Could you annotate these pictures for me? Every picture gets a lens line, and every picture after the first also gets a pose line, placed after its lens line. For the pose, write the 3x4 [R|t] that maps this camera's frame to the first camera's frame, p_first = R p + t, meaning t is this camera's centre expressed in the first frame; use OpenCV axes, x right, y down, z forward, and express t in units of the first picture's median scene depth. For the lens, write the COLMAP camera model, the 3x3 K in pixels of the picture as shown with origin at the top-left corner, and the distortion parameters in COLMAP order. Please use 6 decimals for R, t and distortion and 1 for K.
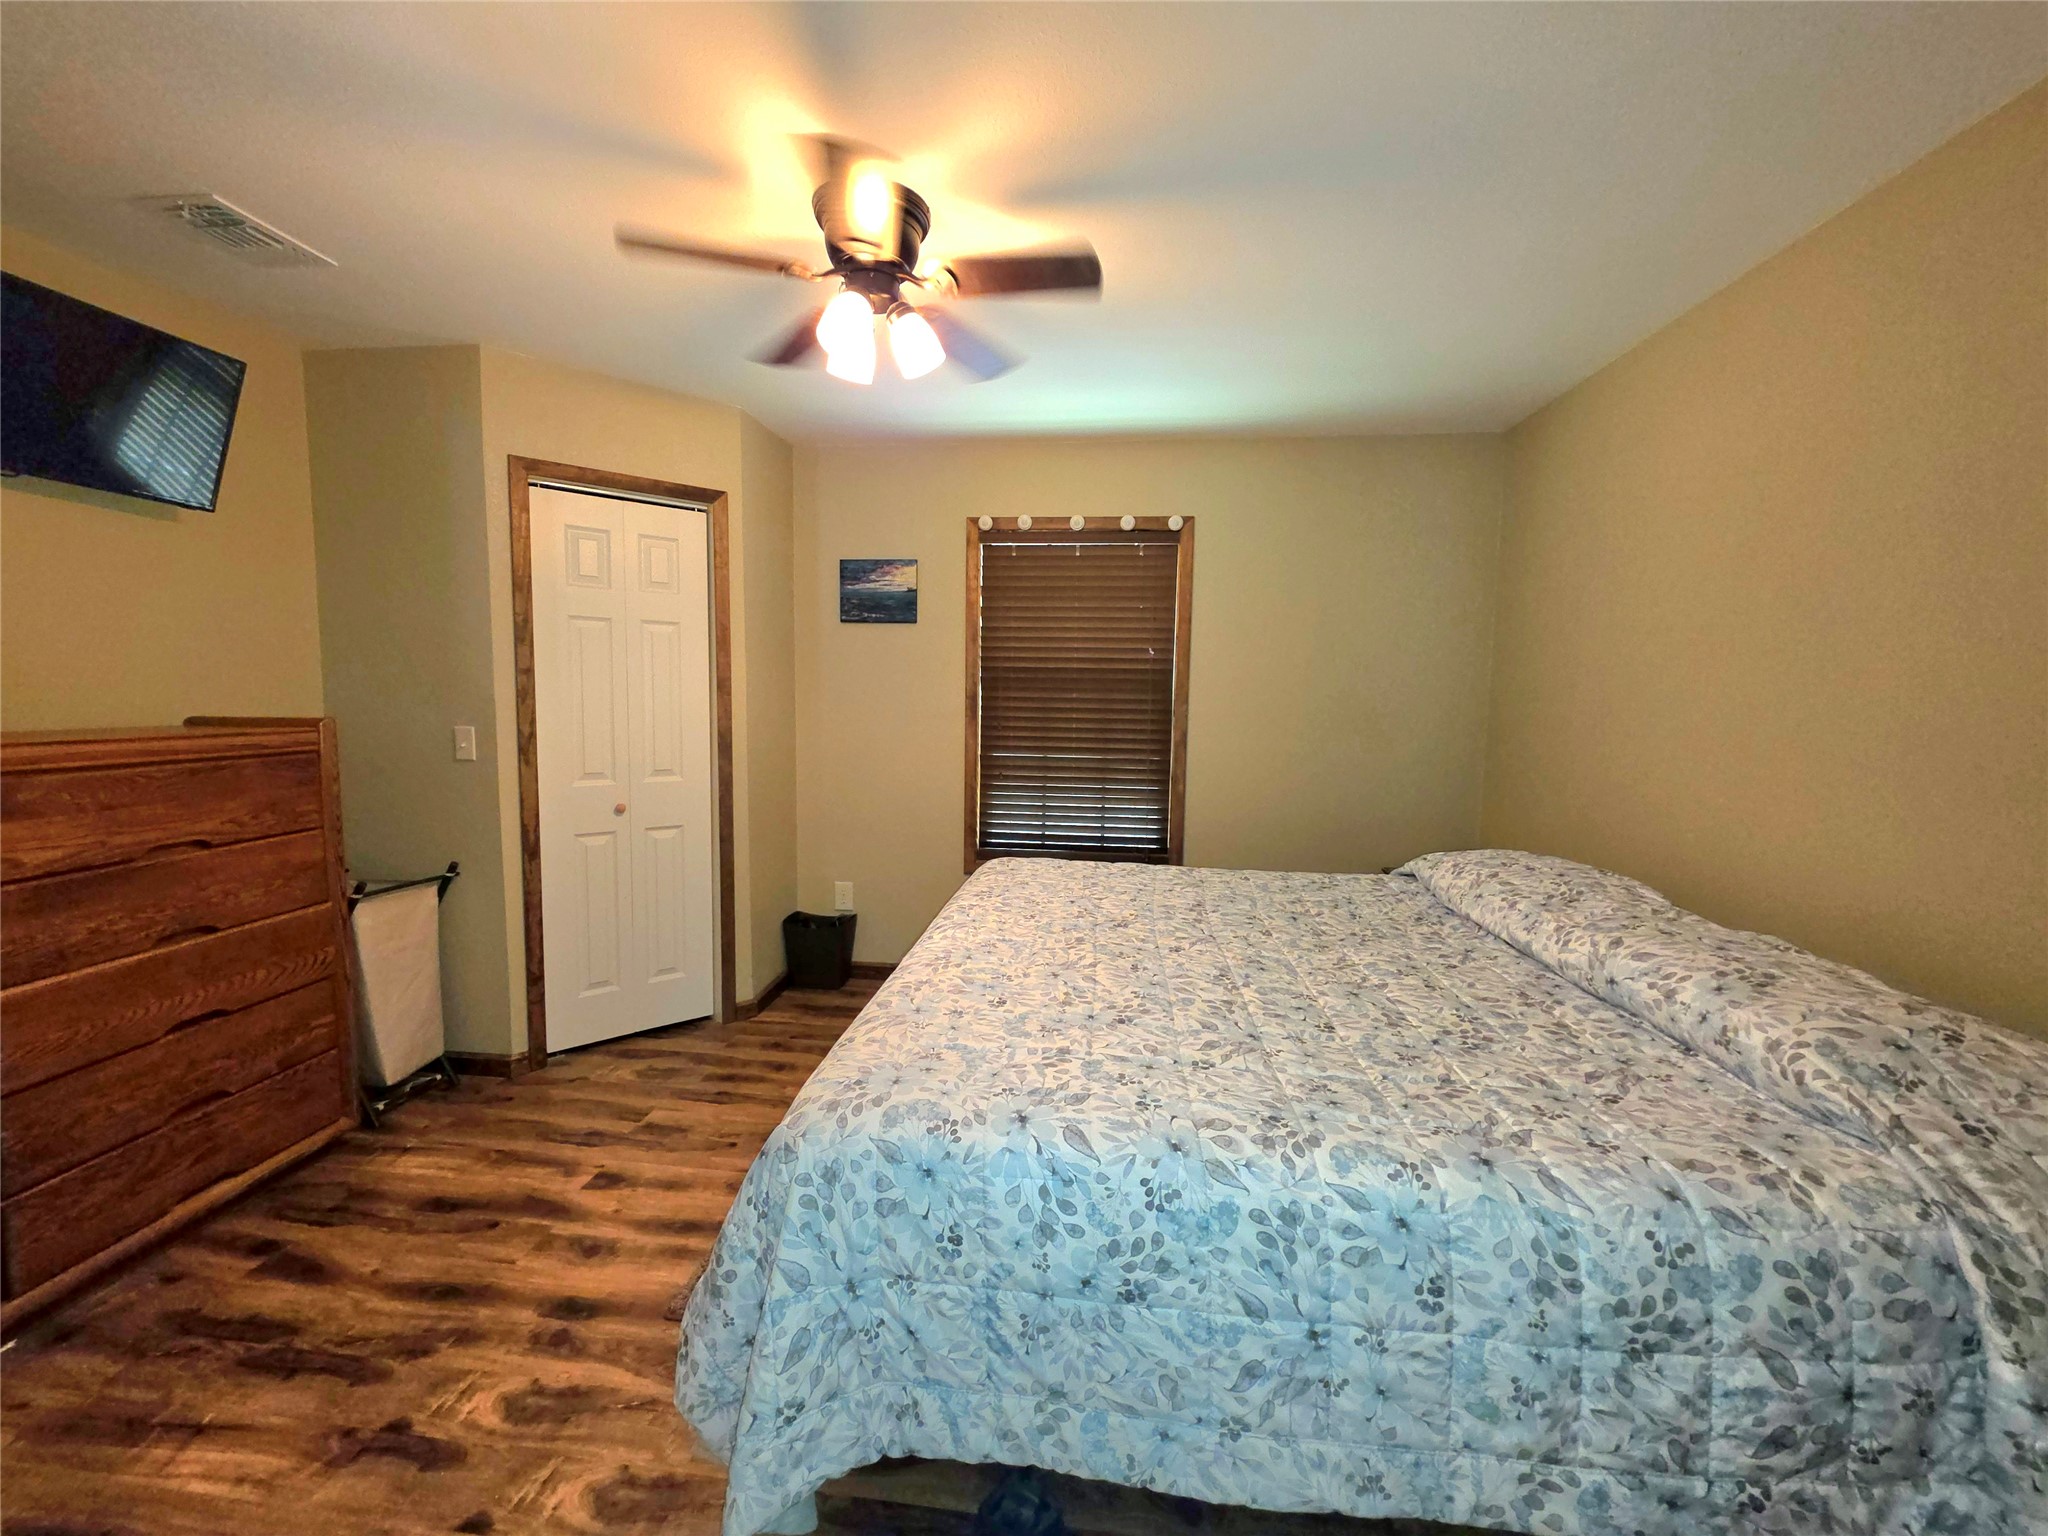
lens RADIAL K [[811.1, 0, 1024.0], [0, 811.1, 768.0], [0, 0, 1]] dist [0.004816, -0.000163]
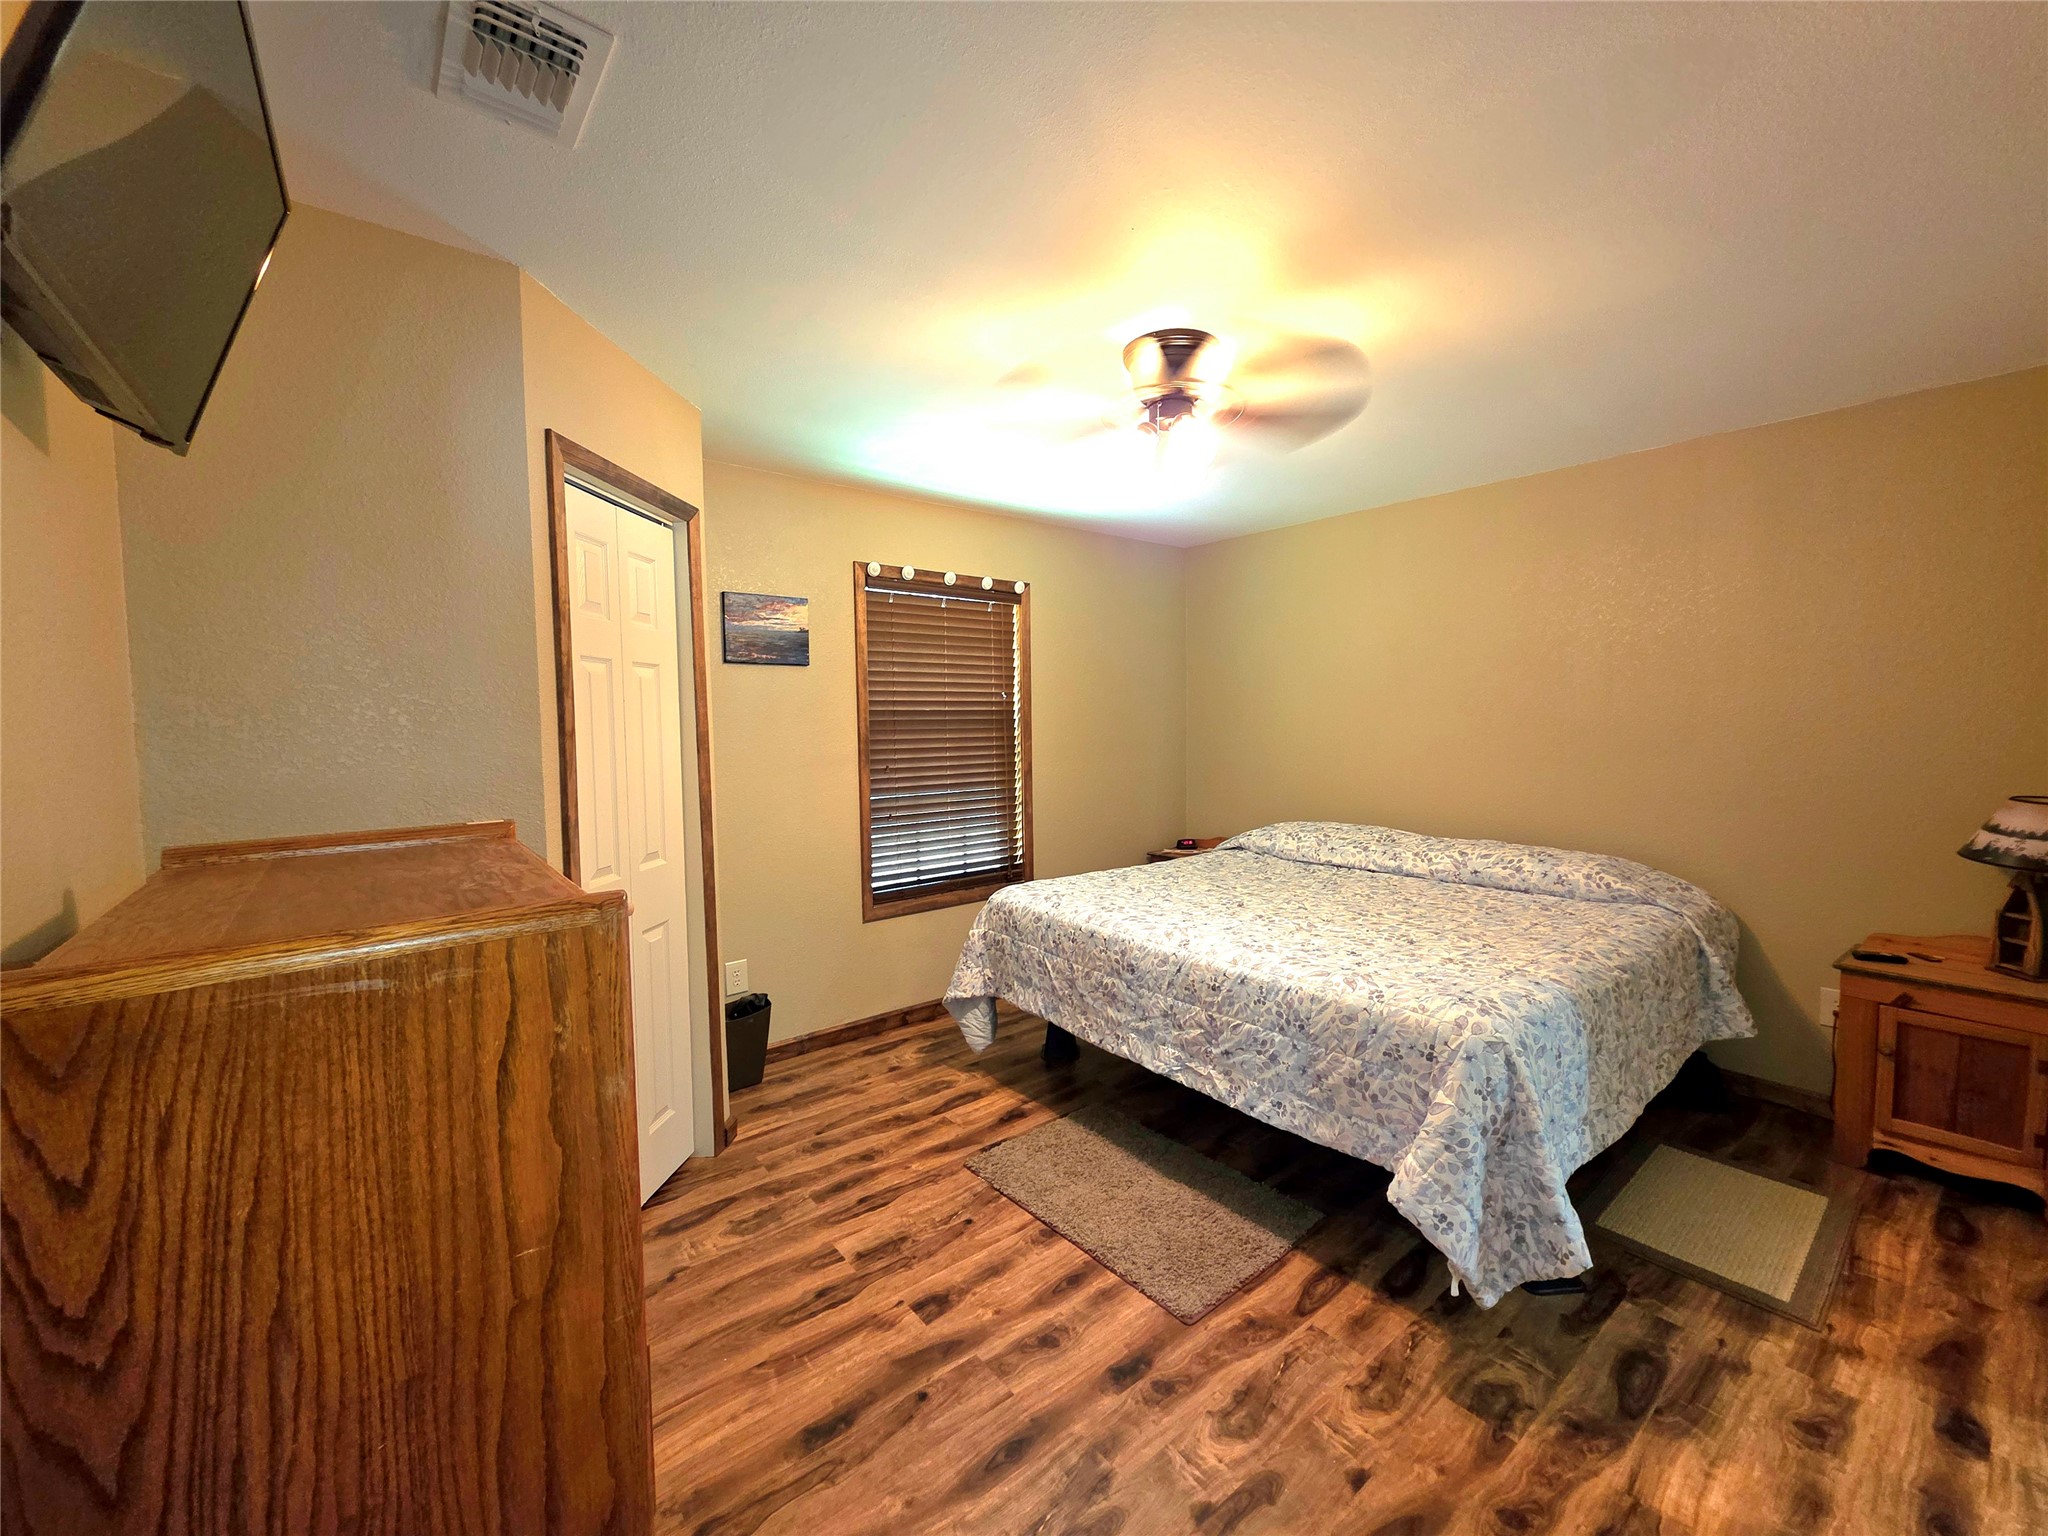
lens RADIAL K [[811.1, 0, 1024.0], [0, 811.1, 768.0], [0, 0, 1]] dist [0.004816, -0.000163]
pose [[0.703167, -0.067706, 0.707794, -0.745954], [0.090735, 0.995862, 0.005120, -0.050614], [-0.705212, 0.060621, 0.706400, 0.196155]]
